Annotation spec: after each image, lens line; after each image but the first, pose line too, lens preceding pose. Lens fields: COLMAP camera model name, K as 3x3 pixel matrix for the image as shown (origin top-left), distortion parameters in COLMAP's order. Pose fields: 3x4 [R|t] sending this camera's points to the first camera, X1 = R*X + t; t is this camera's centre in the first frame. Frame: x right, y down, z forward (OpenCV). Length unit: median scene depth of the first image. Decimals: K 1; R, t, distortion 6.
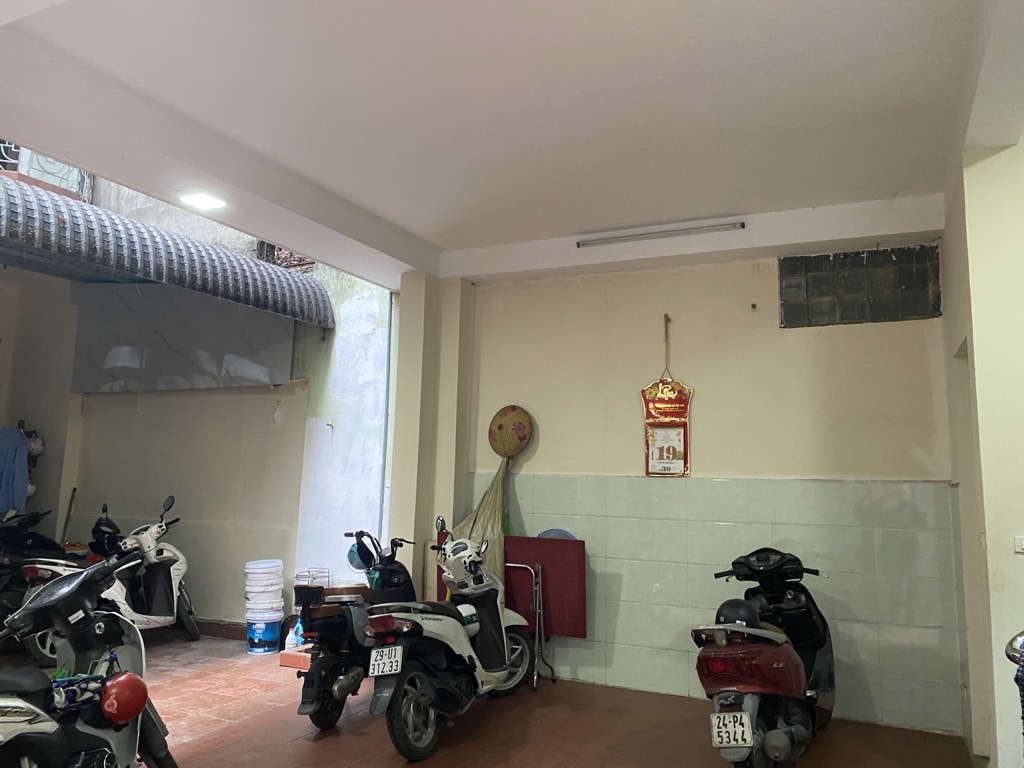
lens RADIAL K [[773.5, 0, 512.0], [0, 773.5, 384.0], [0, 0, 1]] dist [0.000299, 0.001301]
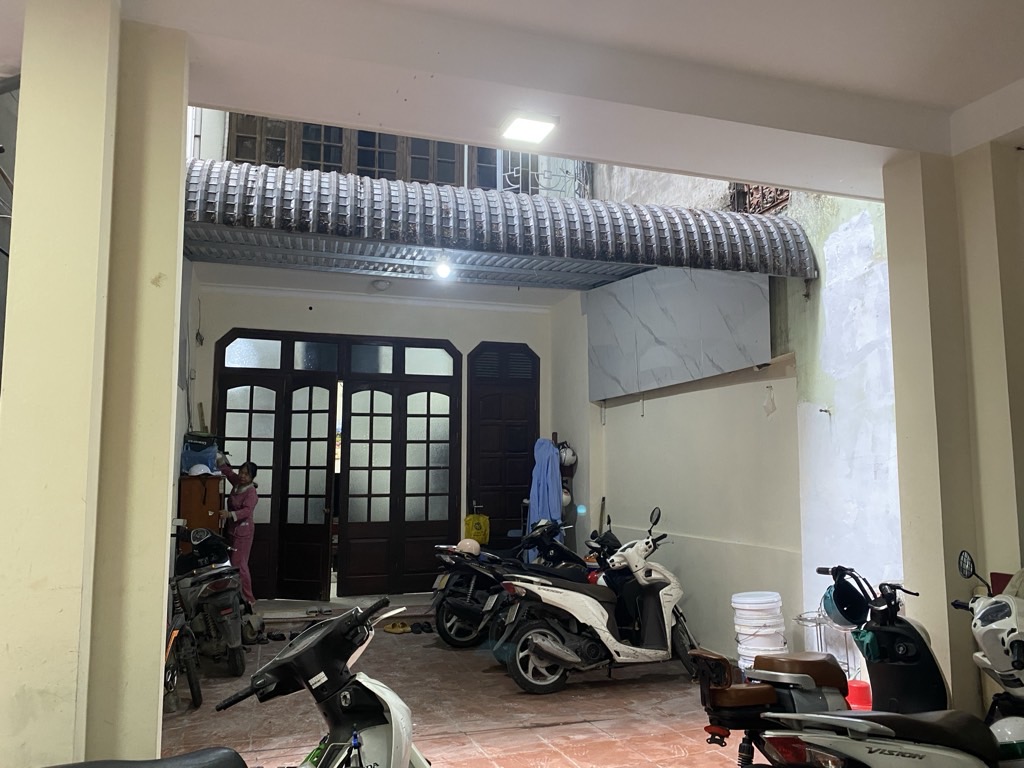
lens RADIAL K [[785.9, 0, 512.4], [0, 785.9, 394.4], [0, 0, 1]] dist [0.068189, -0.058908]
pose [[0.716021, -0.098306, -0.691122, 0.069741], [0.107213, 0.993775, -0.030280, 0.029343], [0.689797, -0.052416, 0.722103, 0.270099]]
